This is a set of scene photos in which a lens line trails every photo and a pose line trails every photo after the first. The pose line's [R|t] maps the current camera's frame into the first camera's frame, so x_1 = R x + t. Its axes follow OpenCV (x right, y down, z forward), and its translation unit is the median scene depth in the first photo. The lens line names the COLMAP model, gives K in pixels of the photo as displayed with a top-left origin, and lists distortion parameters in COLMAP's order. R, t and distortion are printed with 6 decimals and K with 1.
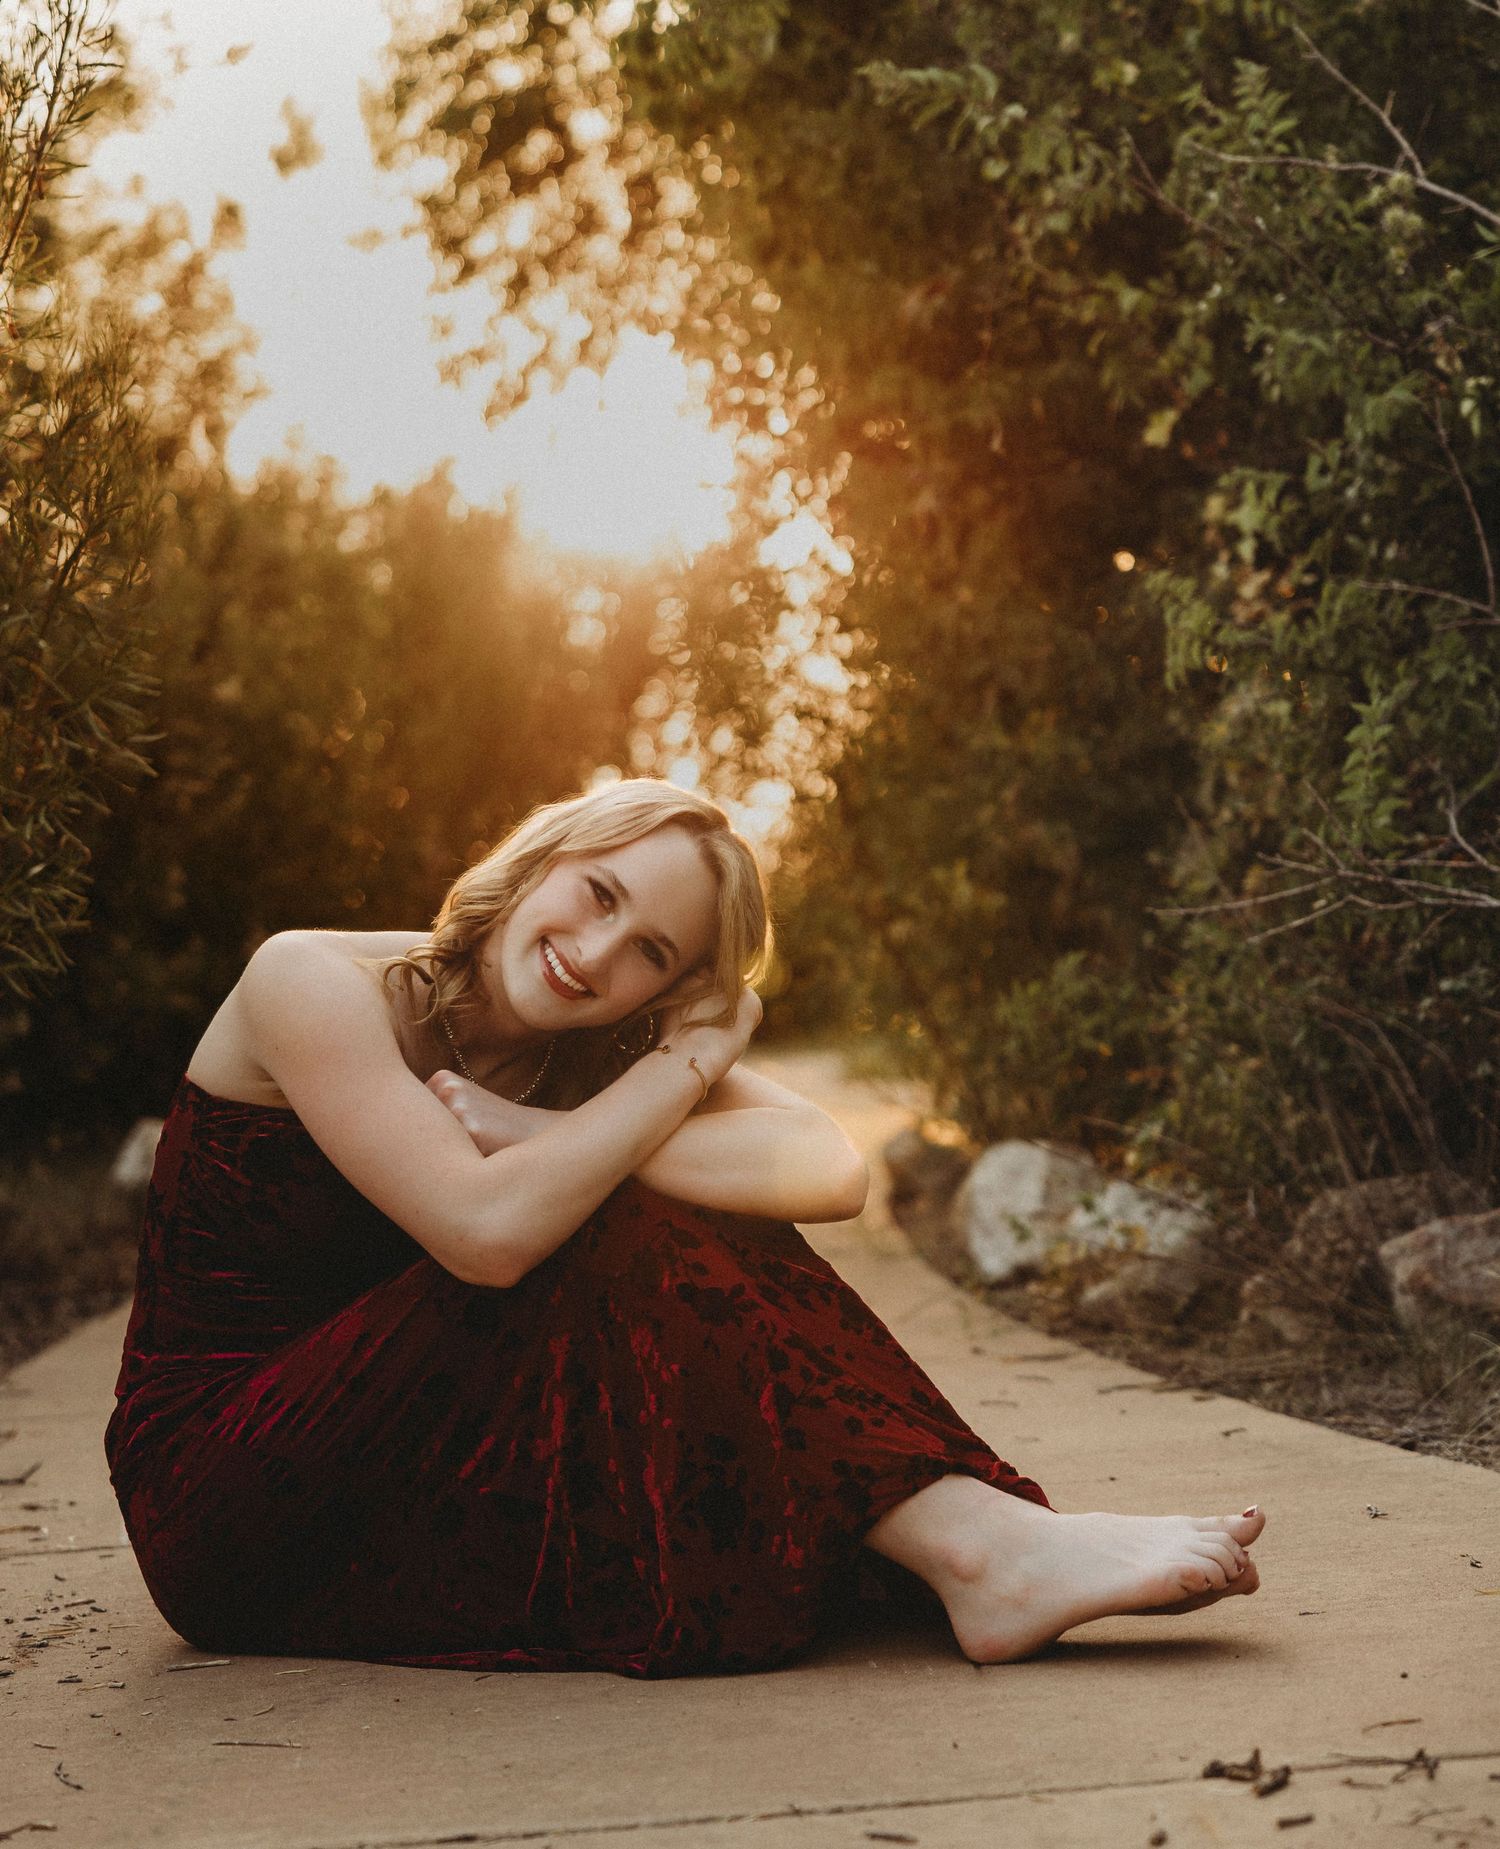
lens RADIAL K [[4286.9, 0, 709.7], [0, 4286.9, 827.0], [0, 0, 1]] dist [0.014311, 0.000000]
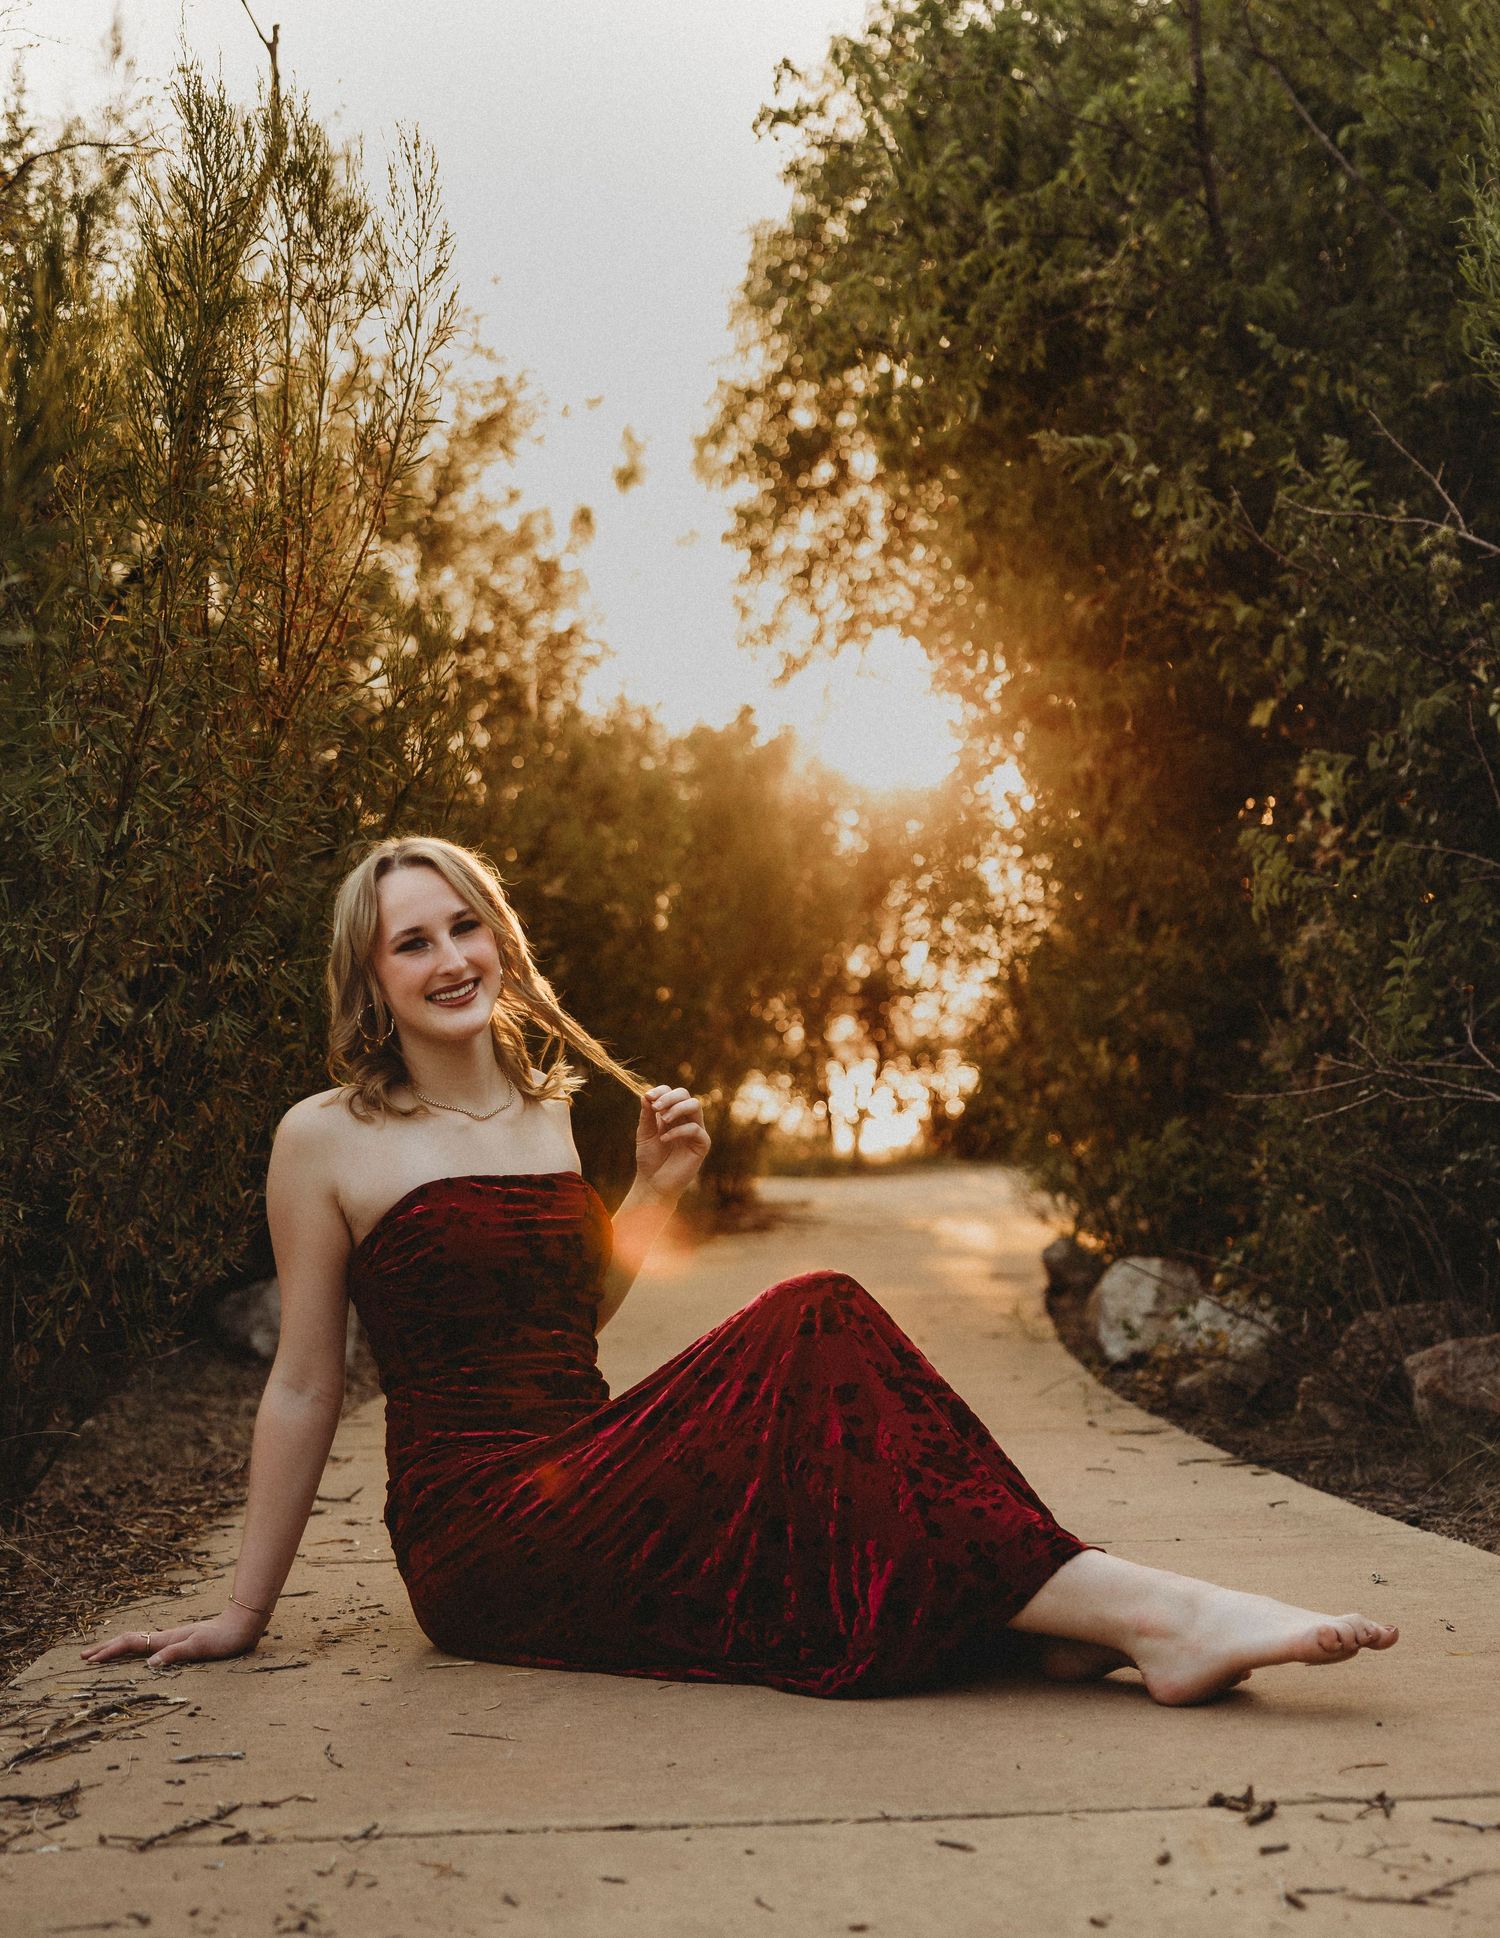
lens RADIAL K [[3232.4, 0, 772.6], [0, 3232.4, 982.2], [0, 0, 1]] dist [0.024969, 0.000000]
pose [[0.997960, 0.032612, -0.054878, 0.015910], [-0.032597, 0.999468, 0.001157, -0.009676], [0.054887, 0.000634, 0.998492, 0.018118]]
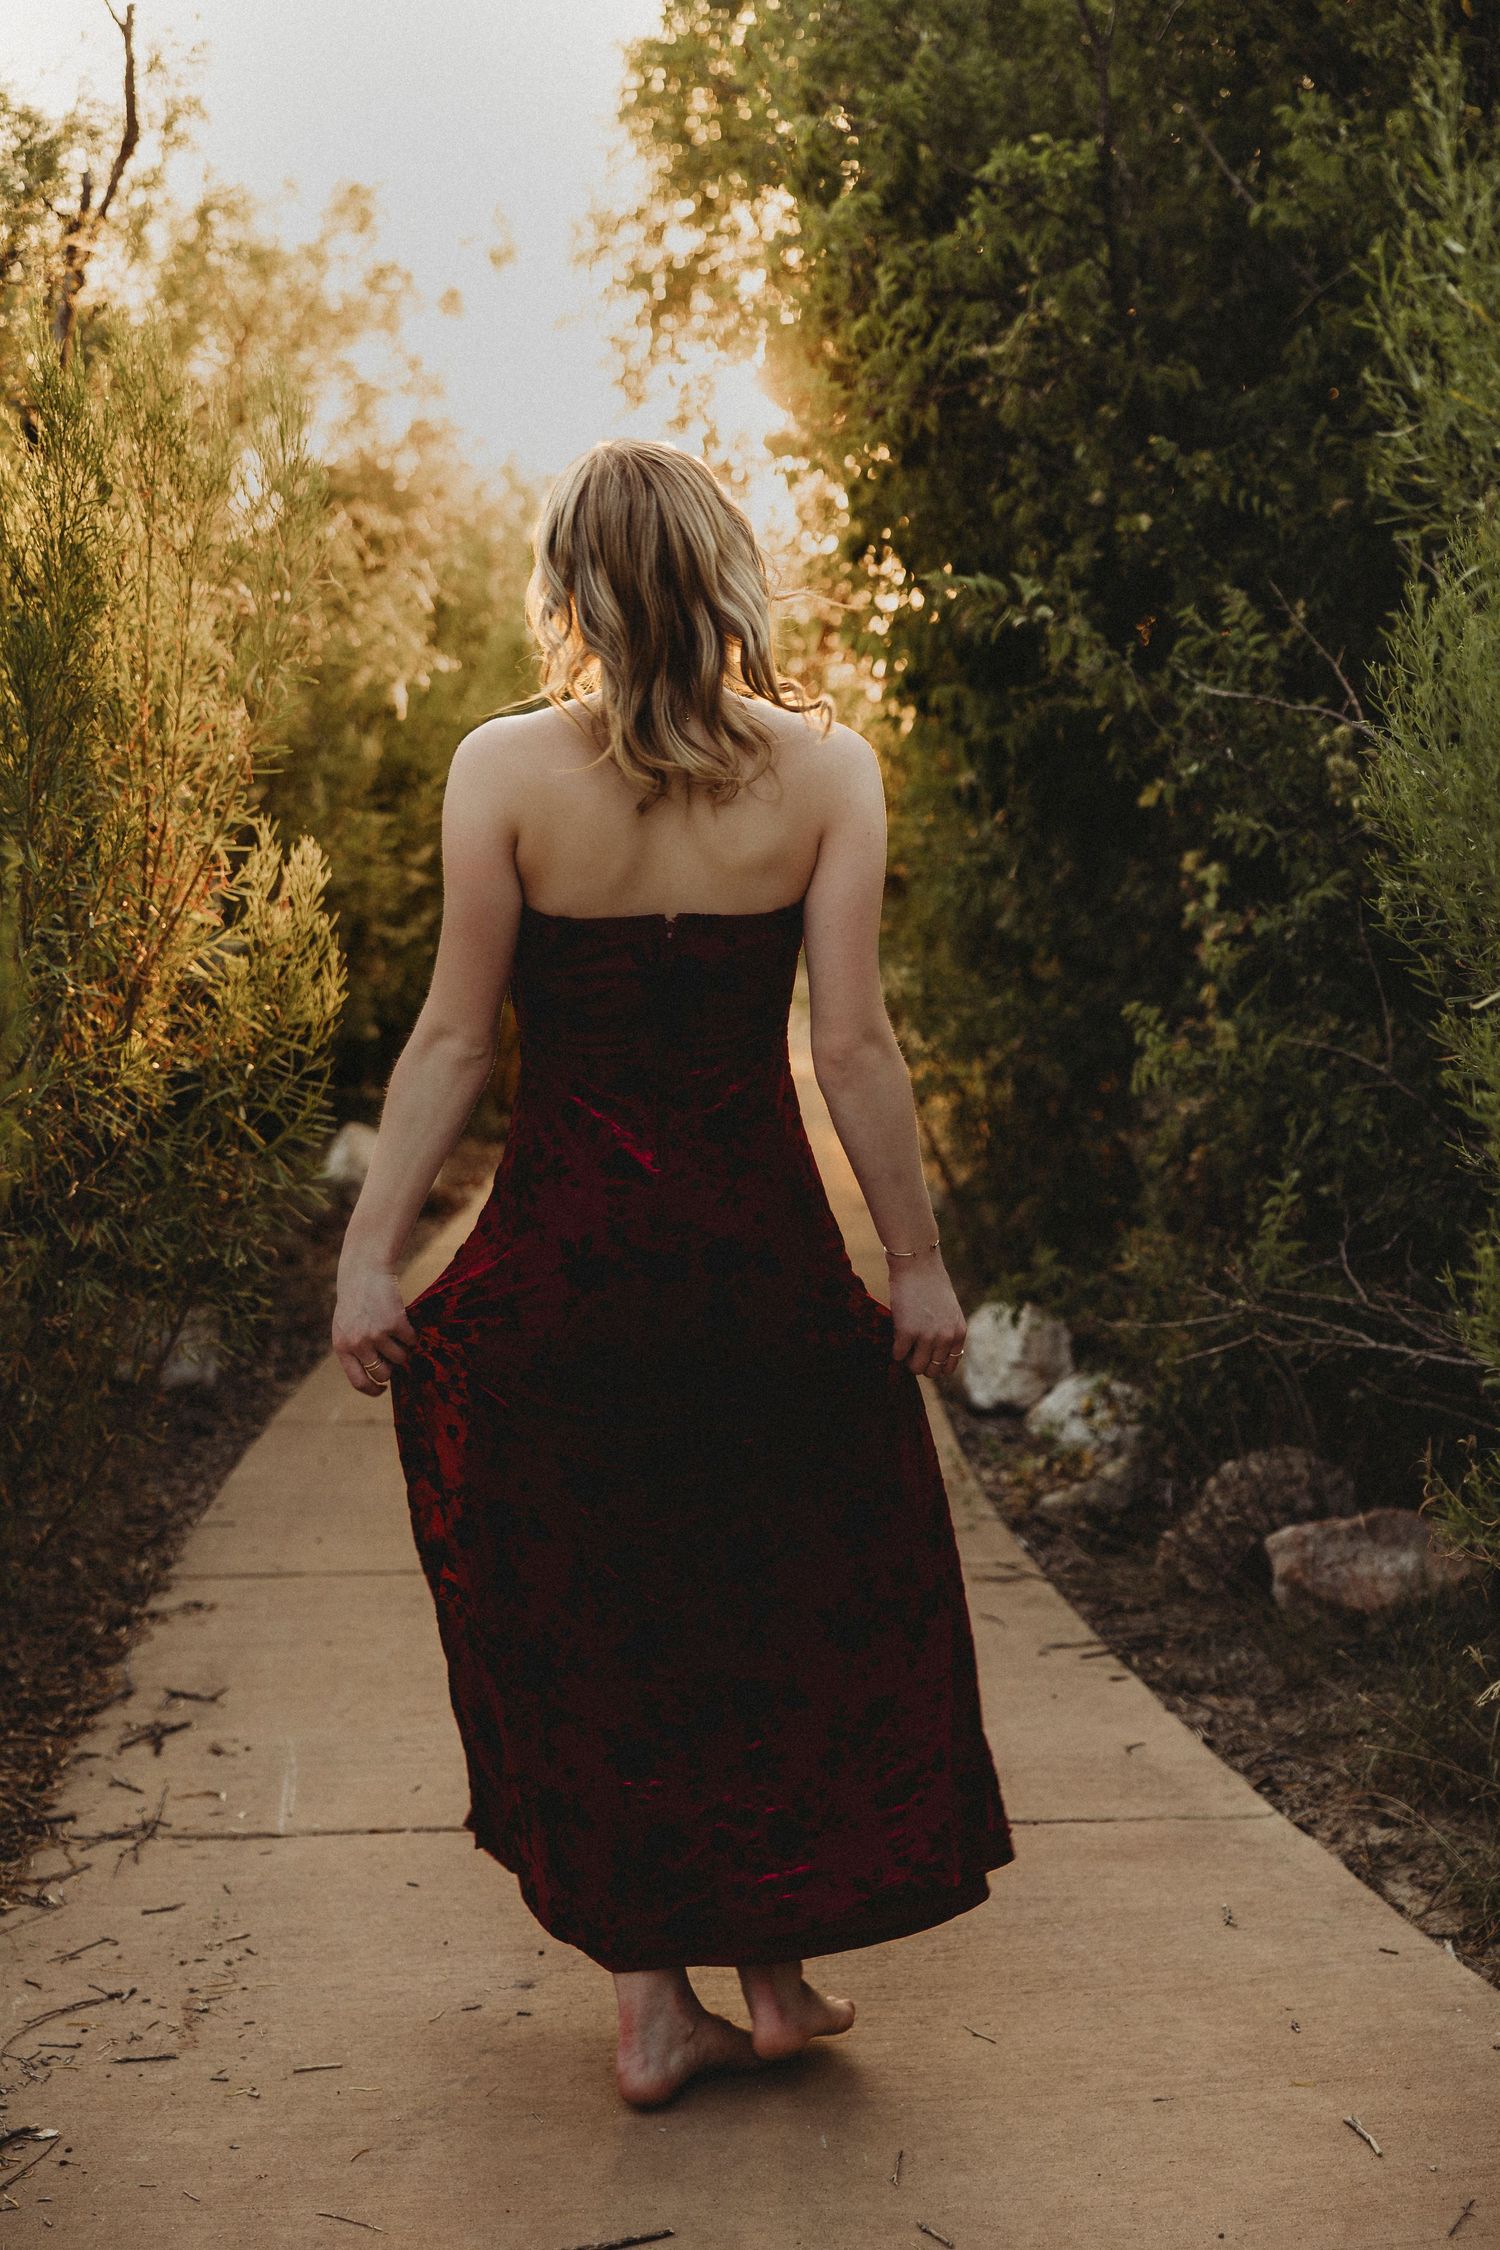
lens RADIAL K [[3277.8, 0, 754.7], [0, 3277.8, 1111.8], [0, 0, 1]] dist [-0.009103, 0.000000]
pose [[0.998386, 0.055085, -0.013852, 0.008107], [-0.052601, 0.988683, 0.140494, -0.155450], [0.021434, -0.139539, 0.989985, 0.030700]]
